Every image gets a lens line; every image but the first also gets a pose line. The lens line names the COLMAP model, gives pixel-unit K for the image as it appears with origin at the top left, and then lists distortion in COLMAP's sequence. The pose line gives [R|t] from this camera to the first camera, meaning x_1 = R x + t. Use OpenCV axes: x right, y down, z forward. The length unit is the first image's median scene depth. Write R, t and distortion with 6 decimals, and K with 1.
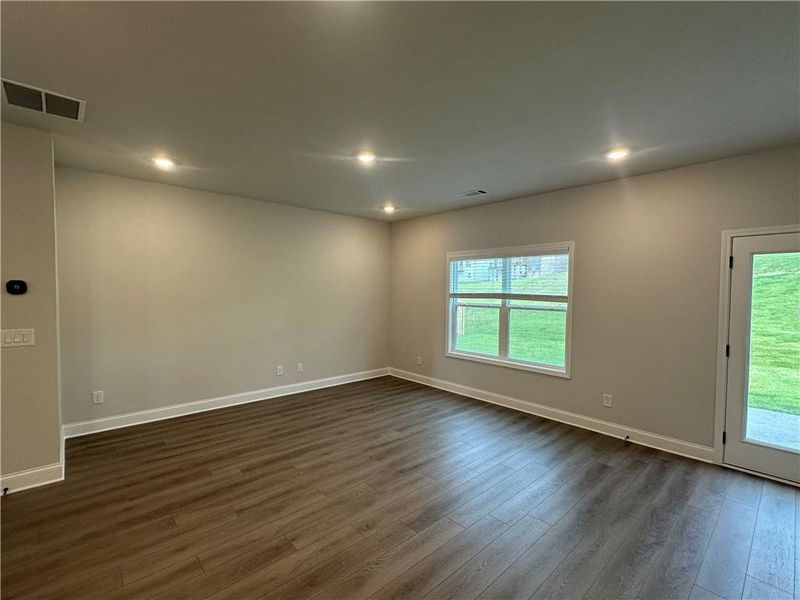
lens RADIAL K [[339.3, 0, 398.4], [0, 339.3, 302.5], [0, 0, 1]] dist [-0.001261, -0.000009]
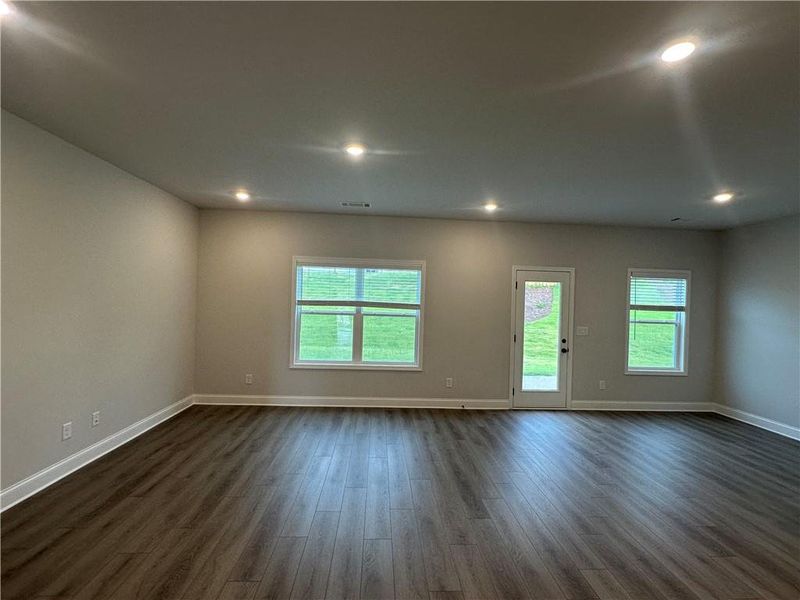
lens RADIAL K [[339.3, 0, 398.4], [0, 339.3, 302.5], [0, 0, 1]] dist [-0.001261, -0.000009]
pose [[0.668680, 0.010683, 0.743474, -0.407252], [0.003613, 0.999838, -0.017617, -0.003568], [-0.743542, 0.014466, 0.668533, 0.196635]]
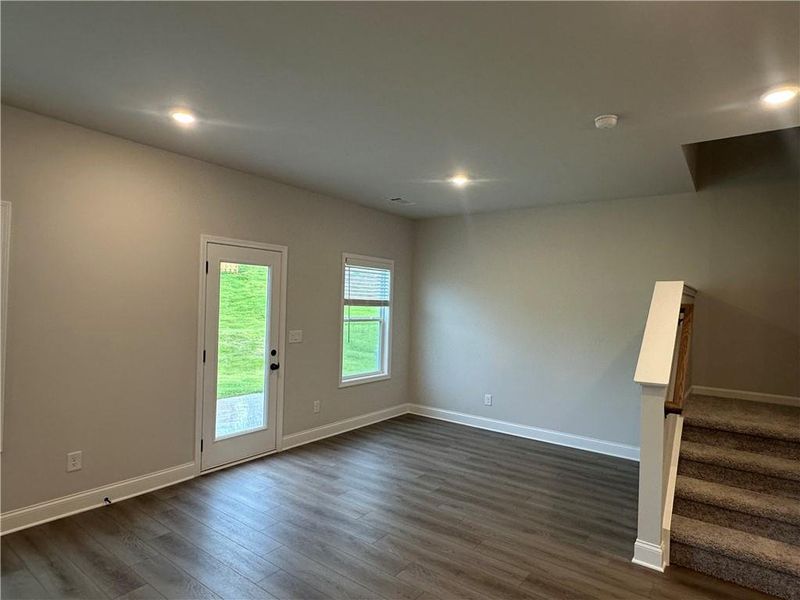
lens RADIAL K [[442.4, 0, 383.0], [0, 442.4, 301.2], [0, 0, 1]] dist [-0.001302, 0.000445]
pose [[-0.123825, -0.003082, 0.992299, -0.236039], [0.012501, 0.999911, 0.004666, -0.011246], [-0.992225, 0.012983, -0.123776, 0.404368]]
